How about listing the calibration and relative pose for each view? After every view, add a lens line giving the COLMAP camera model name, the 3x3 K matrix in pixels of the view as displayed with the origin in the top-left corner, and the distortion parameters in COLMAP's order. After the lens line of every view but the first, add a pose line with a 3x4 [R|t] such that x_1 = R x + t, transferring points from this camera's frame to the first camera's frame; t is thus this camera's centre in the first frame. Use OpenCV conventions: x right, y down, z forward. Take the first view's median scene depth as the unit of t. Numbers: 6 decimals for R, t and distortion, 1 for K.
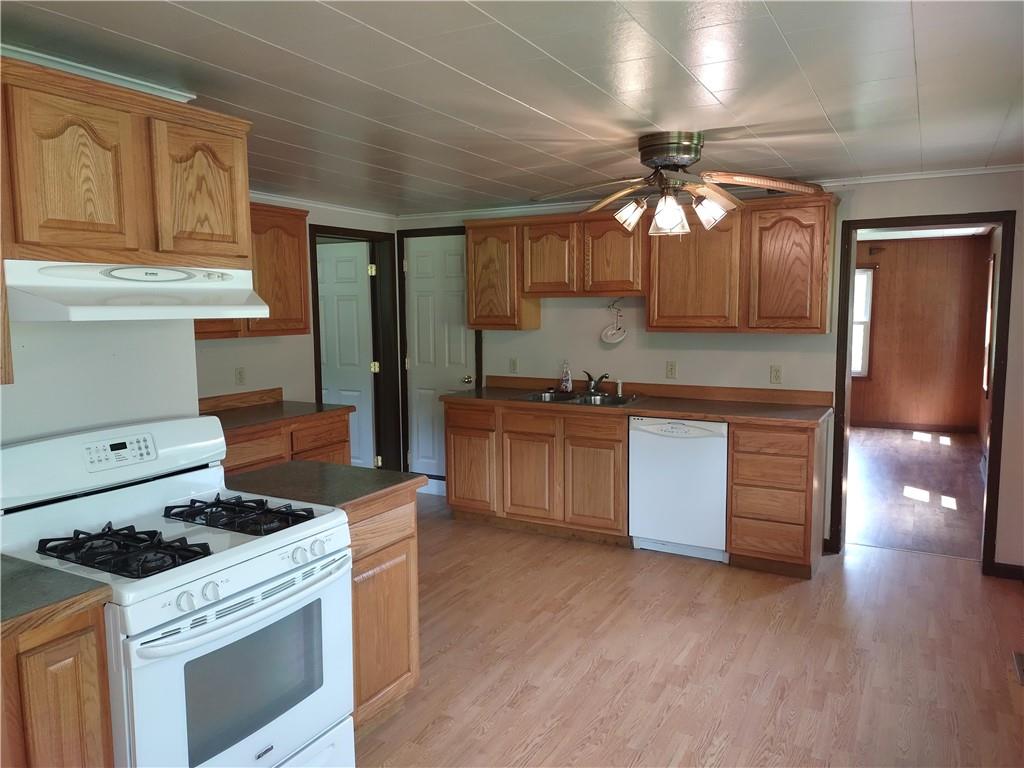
lens RADIAL K [[752.5, 0, 516.8], [0, 752.5, 383.8], [0, 0, 1]] dist [0.094195, -0.125991]
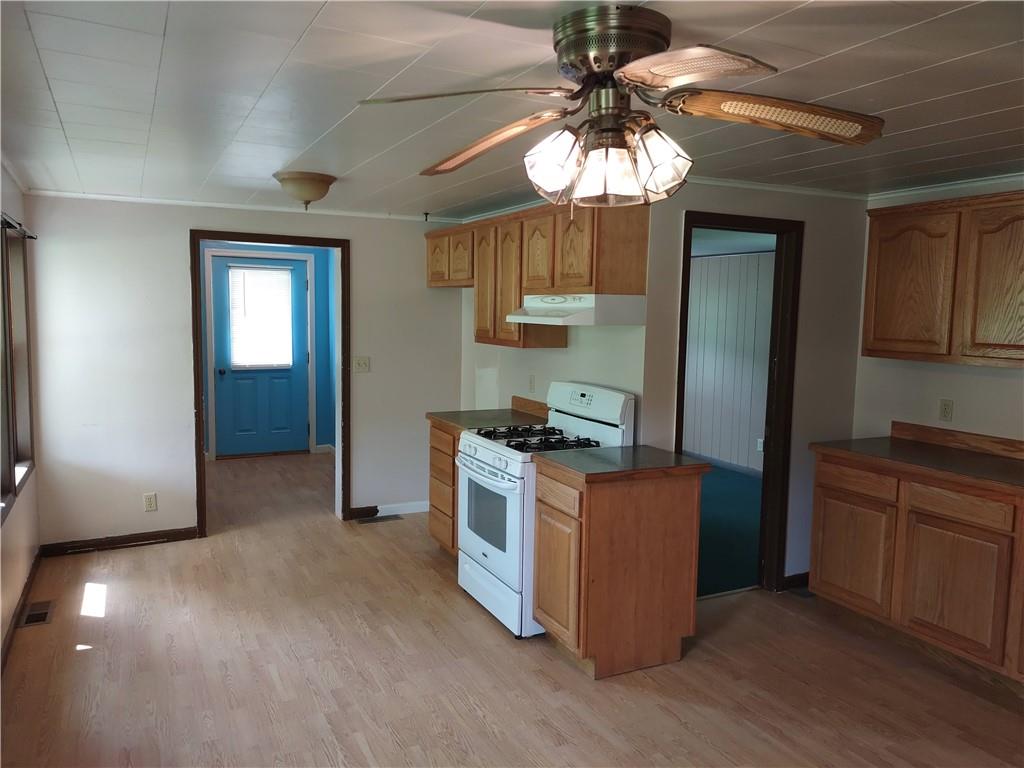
lens RADIAL K [[752.5, 0, 516.8], [0, 752.5, 383.8], [0, 0, 1]] dist [0.094195, -0.125991]
pose [[-0.563287, 0.081172, -0.822265, 0.992124], [-0.102863, 0.980532, 0.167261, -0.218572], [0.819833, 0.178797, -0.543971, 1.786637]]
